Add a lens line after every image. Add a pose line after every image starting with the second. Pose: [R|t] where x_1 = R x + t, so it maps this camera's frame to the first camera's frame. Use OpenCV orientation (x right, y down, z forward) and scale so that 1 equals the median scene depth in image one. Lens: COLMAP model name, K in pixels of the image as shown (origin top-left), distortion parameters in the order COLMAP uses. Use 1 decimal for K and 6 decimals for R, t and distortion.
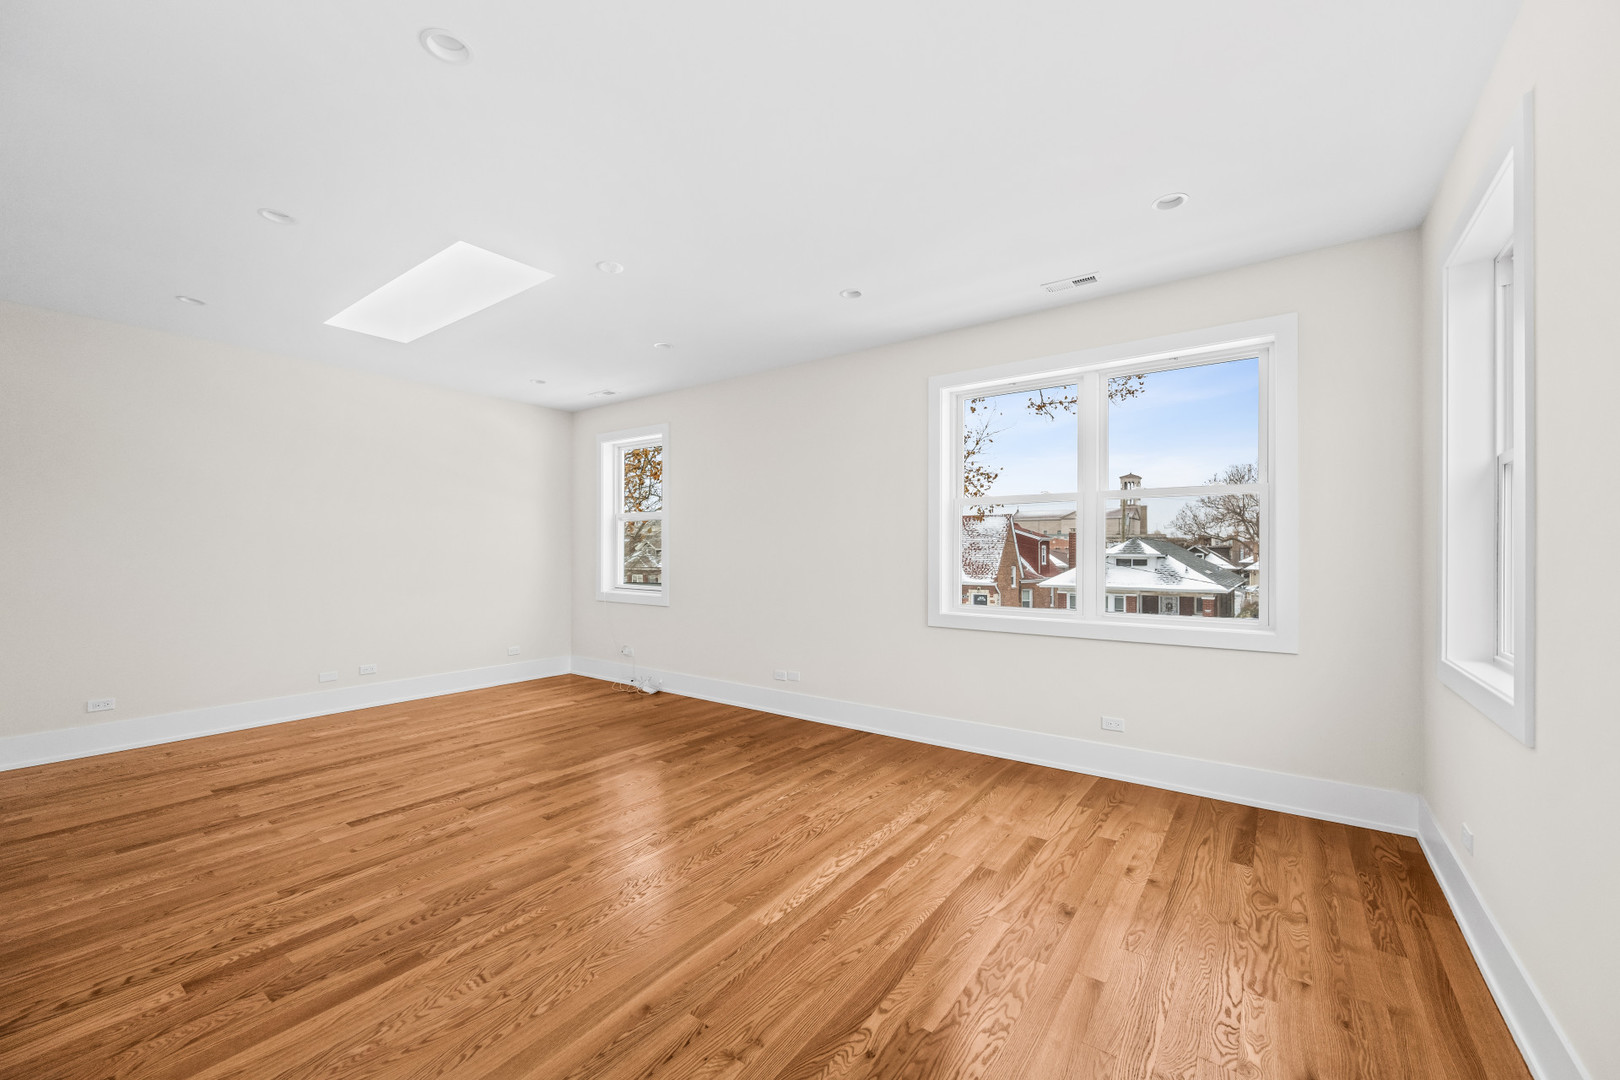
lens RADIAL K [[638.7, 0, 812.0], [0, 638.7, 549.5], [0, 0, 1]] dist [-0.005015, 0.000318]
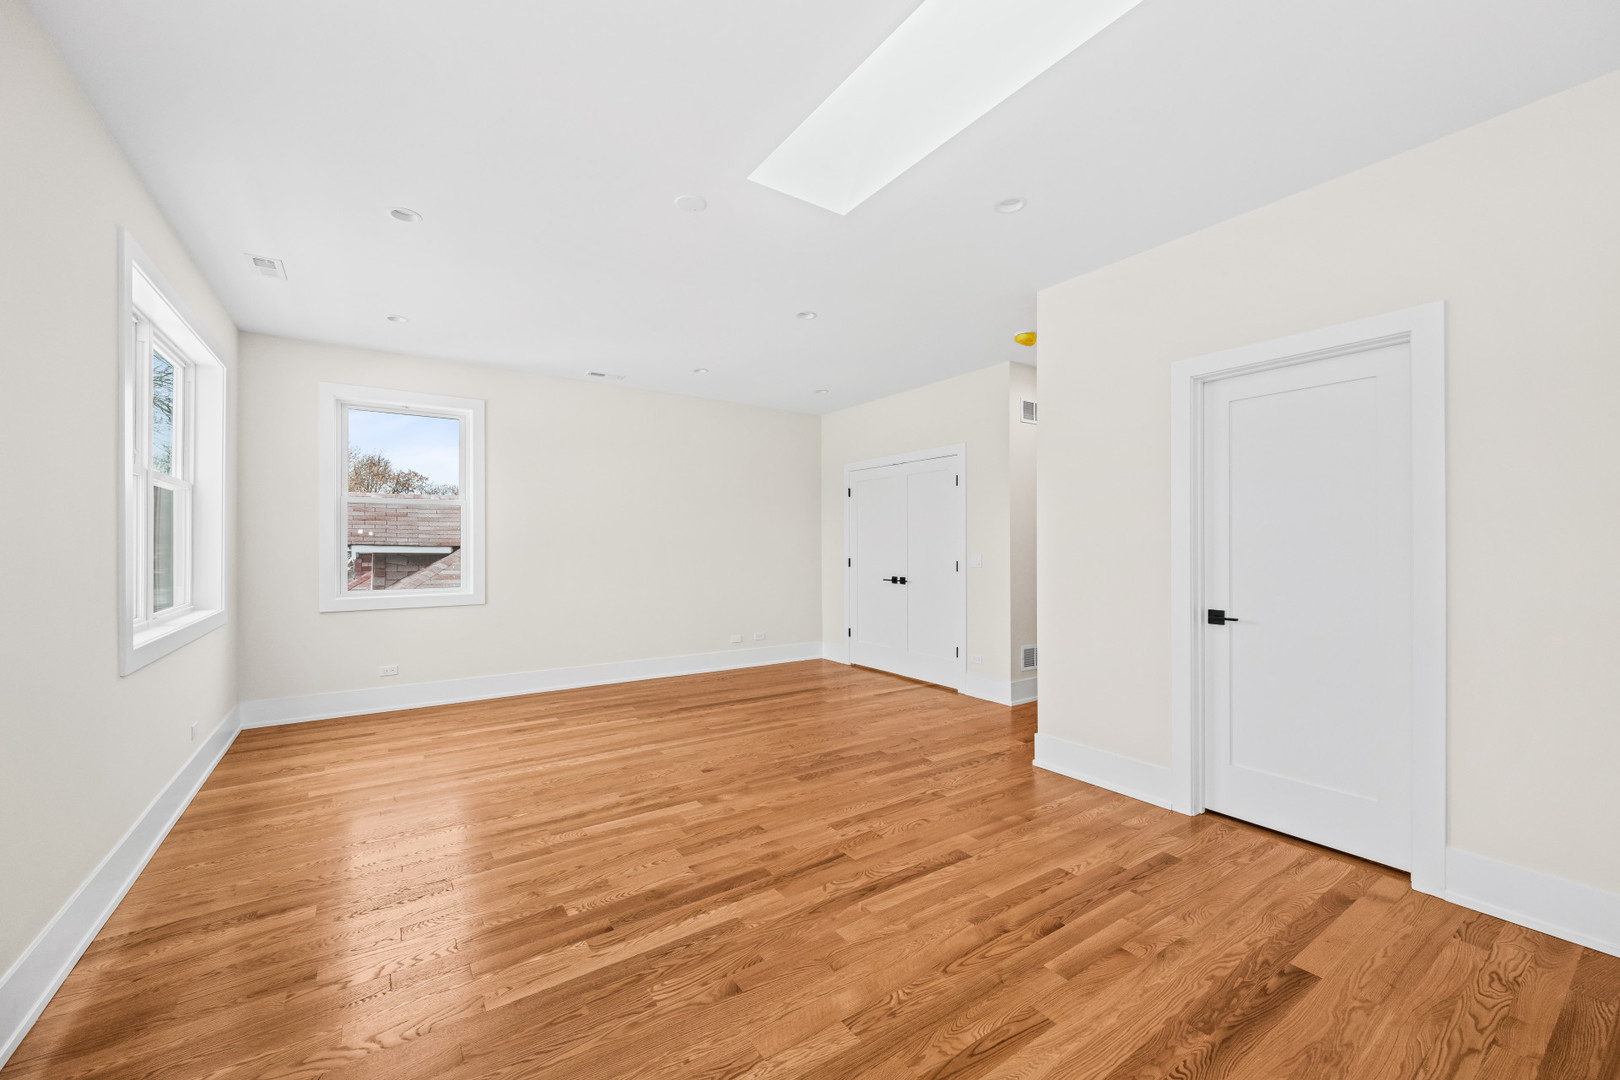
lens RADIAL K [[638.7, 0, 812.0], [0, 638.7, 549.5], [0, 0, 1]] dist [-0.005015, 0.000318]
pose [[-0.945914, -0.001540, 0.324414, -0.881536], [-0.000570, 0.999995, 0.003086, 0.008524], [-0.324417, 0.002734, -0.945910, 2.071703]]
